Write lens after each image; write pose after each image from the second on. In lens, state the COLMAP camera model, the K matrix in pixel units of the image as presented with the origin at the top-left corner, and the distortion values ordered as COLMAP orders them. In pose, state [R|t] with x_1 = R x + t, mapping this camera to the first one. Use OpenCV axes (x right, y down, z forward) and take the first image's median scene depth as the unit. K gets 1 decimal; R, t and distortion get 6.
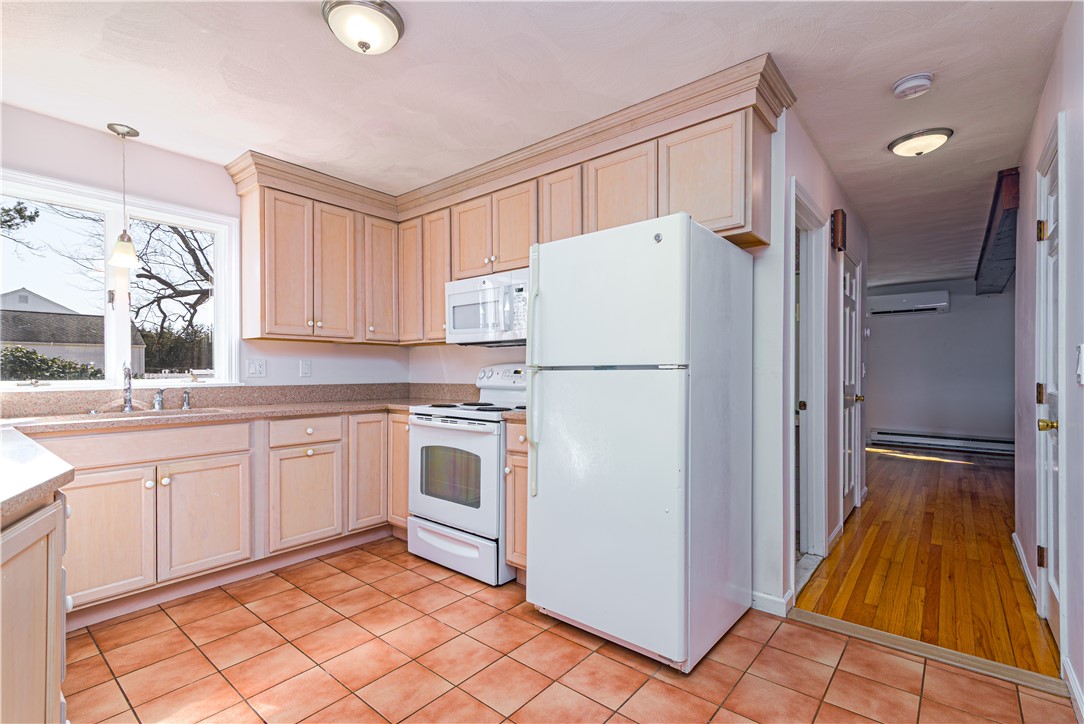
lens RADIAL K [[492.0, 0, 537.9], [0, 492.0, 378.5], [0, 0, 1]] dist [0.012689, -0.000158]
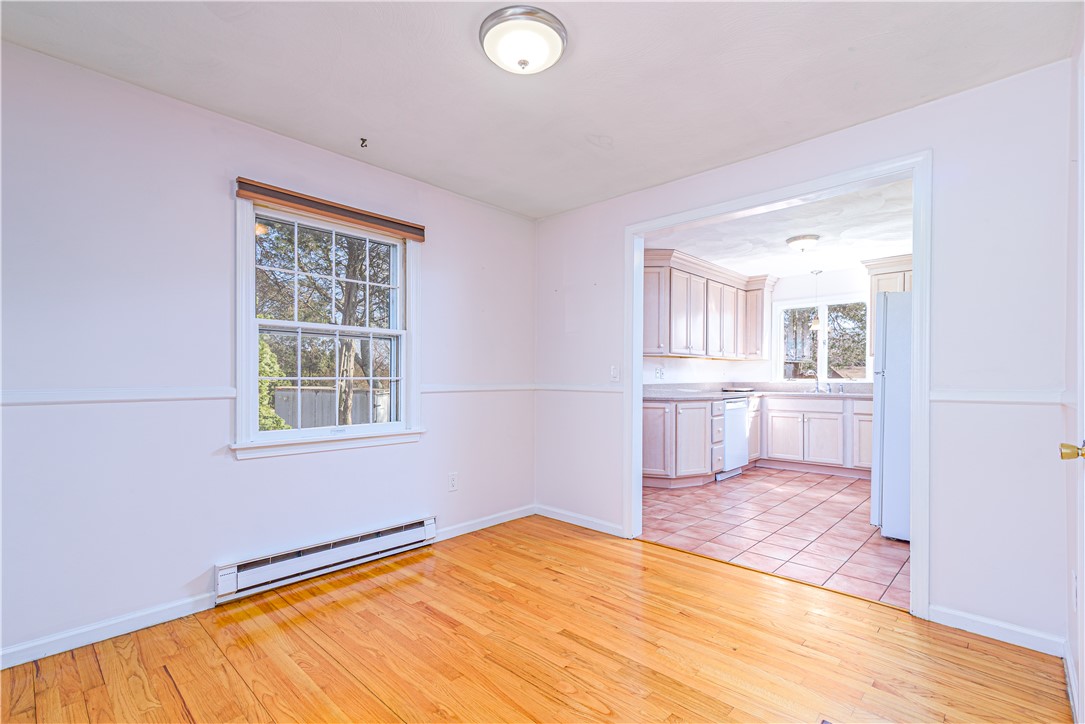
lens RADIAL K [[494.6, 0, 544.1], [0, 494.6, 393.3], [0, 0, 1]] dist [0.016657, -0.000177]
pose [[-0.063994, 0.034890, -0.997340, 1.640366], [-0.010442, 0.999311, 0.035629, 0.000556], [0.997896, 0.012695, -0.063586, -0.124202]]
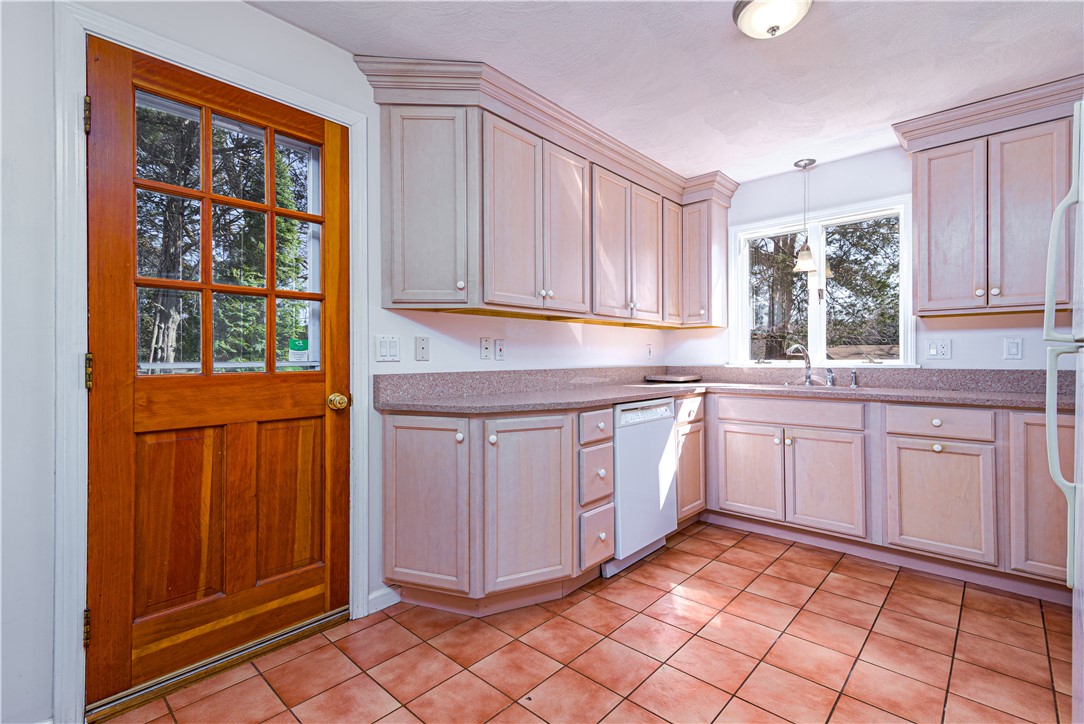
lens RADIAL K [[494.7, 0, 545.0], [0, 494.7, 362.3], [0, 0, 1]] dist [0.018594, -0.000593]
pose [[-0.040664, 0.011706, -0.999104, 0.479828], [-0.008064, 0.999895, 0.012044, -0.002343], [0.999140, 0.008547, -0.040565, 0.406657]]
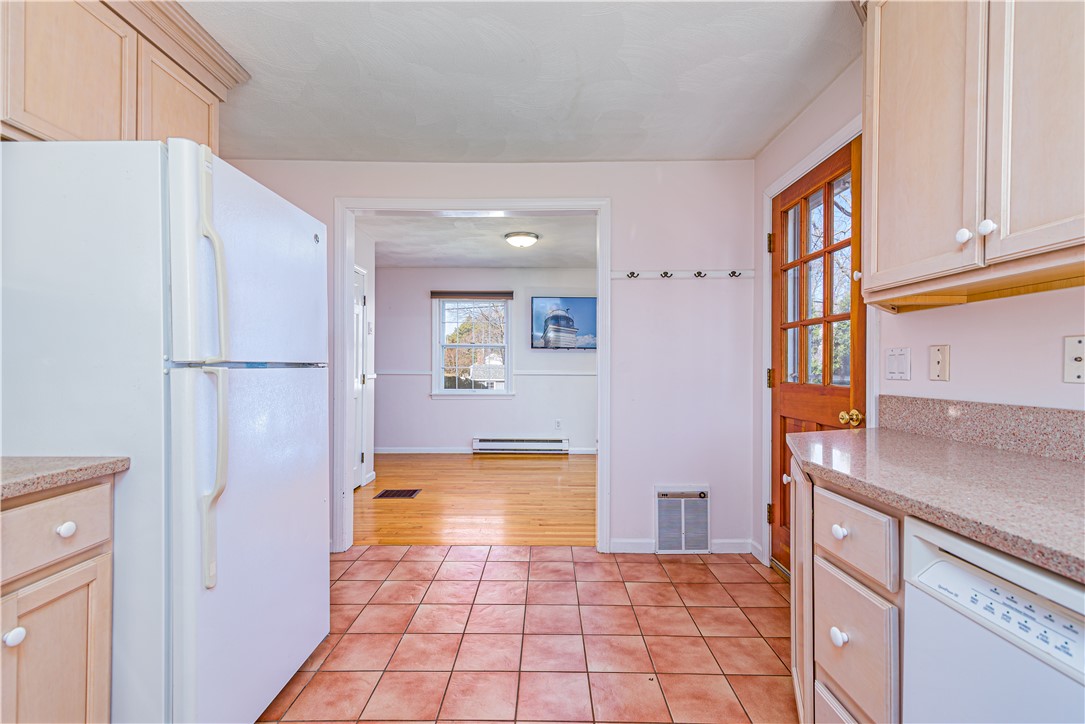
lens RADIAL K [[500.8, 0, 542.5], [0, 500.8, 362.0], [0, 0, 1]] dist [0.101108, -0.000117]
pose [[-0.637617, 0.003995, 0.770343, -0.656932], [0.006211, 0.999981, -0.000046, -0.019752], [-0.770329, 0.004755, -0.637629, 0.972029]]
